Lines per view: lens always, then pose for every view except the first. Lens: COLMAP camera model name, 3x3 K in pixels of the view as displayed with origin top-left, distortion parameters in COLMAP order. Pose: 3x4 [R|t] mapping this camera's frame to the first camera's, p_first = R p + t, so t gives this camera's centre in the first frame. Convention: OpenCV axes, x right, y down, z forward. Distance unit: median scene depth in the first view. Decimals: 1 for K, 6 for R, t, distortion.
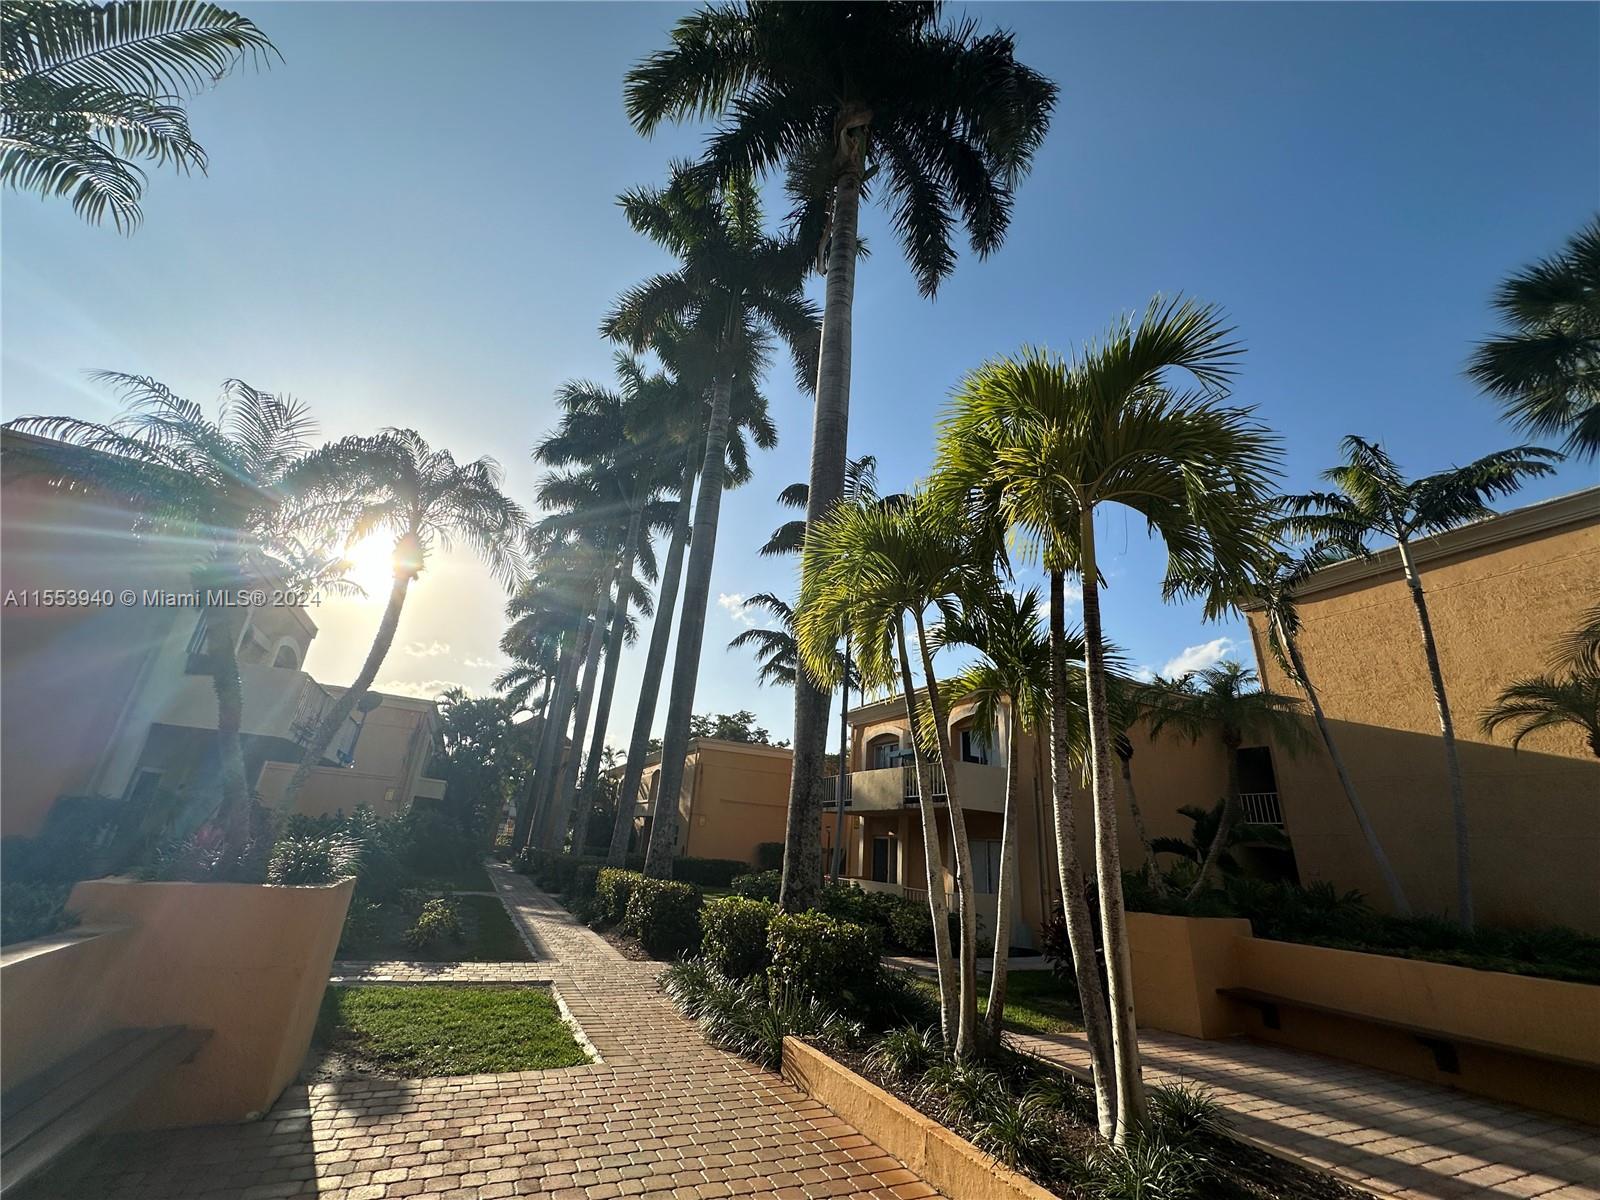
lens RADIAL K [[636.7, 0, 803.5], [0, 636.7, 601.0], [0, 0, 1]] dist [-0.000971, -0.000327]
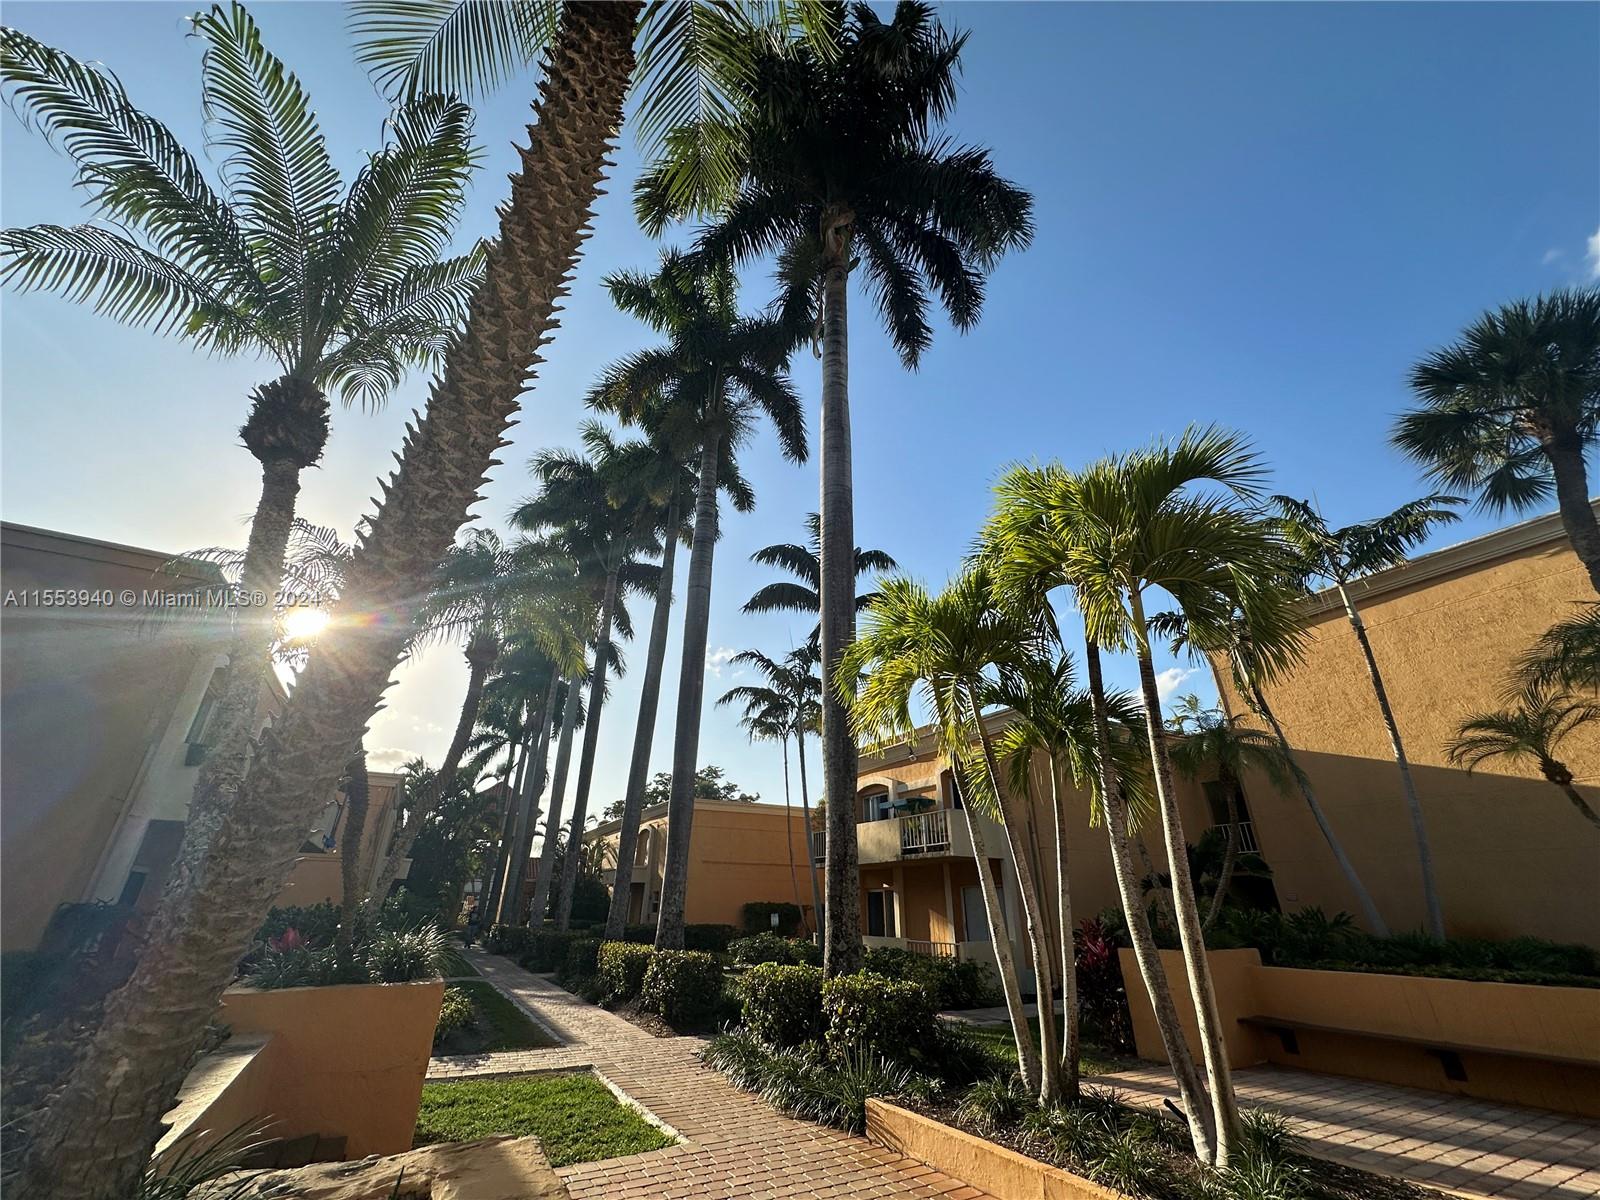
lens RADIAL K [[636.7, 0, 803.5], [0, 636.7, 601.0], [0, 0, 1]] dist [-0.000971, -0.000327]
pose [[0.996933, -0.034062, 0.070456, -0.088022], [0.039200, 0.996570, -0.072877, -0.025374], [-0.067732, 0.075416, 0.994849, -0.041604]]
